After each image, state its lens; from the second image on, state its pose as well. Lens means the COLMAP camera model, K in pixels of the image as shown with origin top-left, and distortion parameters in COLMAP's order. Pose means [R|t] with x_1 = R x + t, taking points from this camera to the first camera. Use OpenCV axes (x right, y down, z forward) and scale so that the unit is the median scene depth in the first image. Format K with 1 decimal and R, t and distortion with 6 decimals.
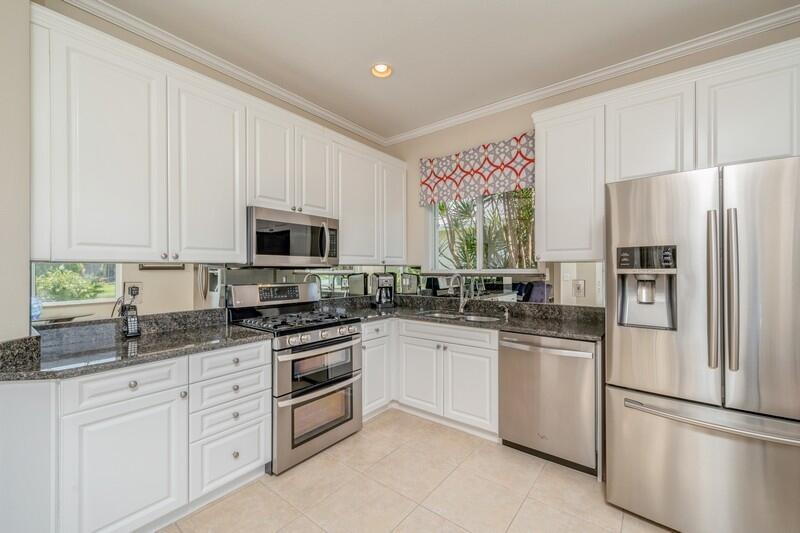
lens RADIAL K [[333.2, 0, 395.5], [0, 333.2, 265.5], [0, 0, 1]] dist [0.012882, -0.000032]
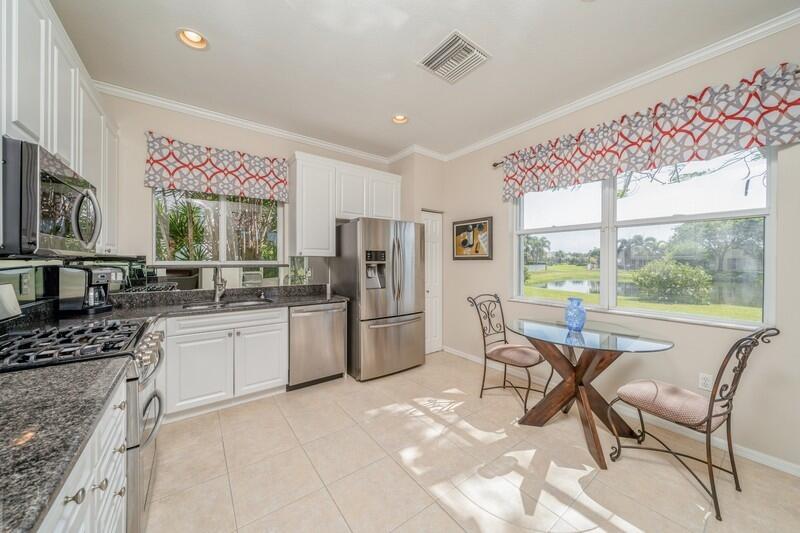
lens RADIAL K [[278.4, 0, 397.3], [0, 278.4, 262.9], [0, 0, 1]] dist [-0.004063, 0.000274]
pose [[0.264153, 0.001993, 0.964479, -0.522986], [-0.011915, 0.999928, 0.001197, 0.009643], [-0.964407, -0.011808, 0.264158, 0.235044]]
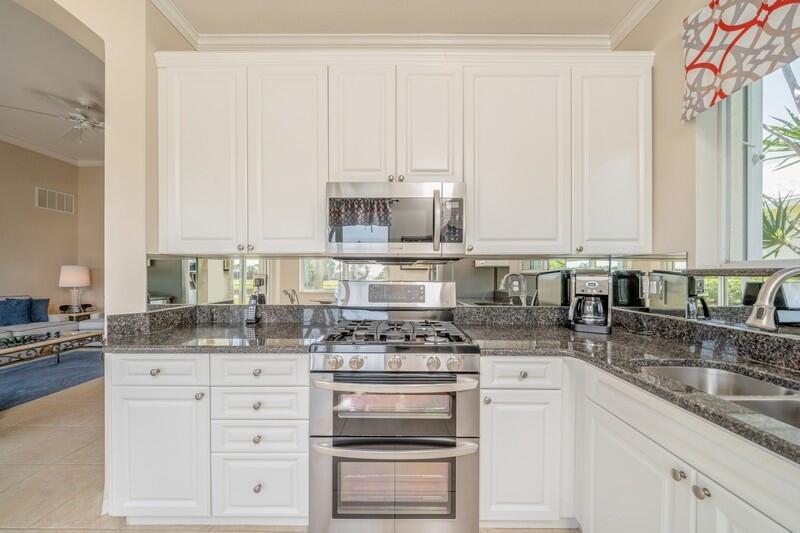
lens RADIAL K [[278.4, 0, 400.0], [0, 278.4, 273.9], [0, 0, 1]] dist [-0.004063, 0.000274]
pose [[0.615270, 0.003565, -0.788308, 0.160434], [0.004061, 0.999962, 0.007691, 0.029025], [0.788306, -0.007933, 0.615232, 0.542289]]
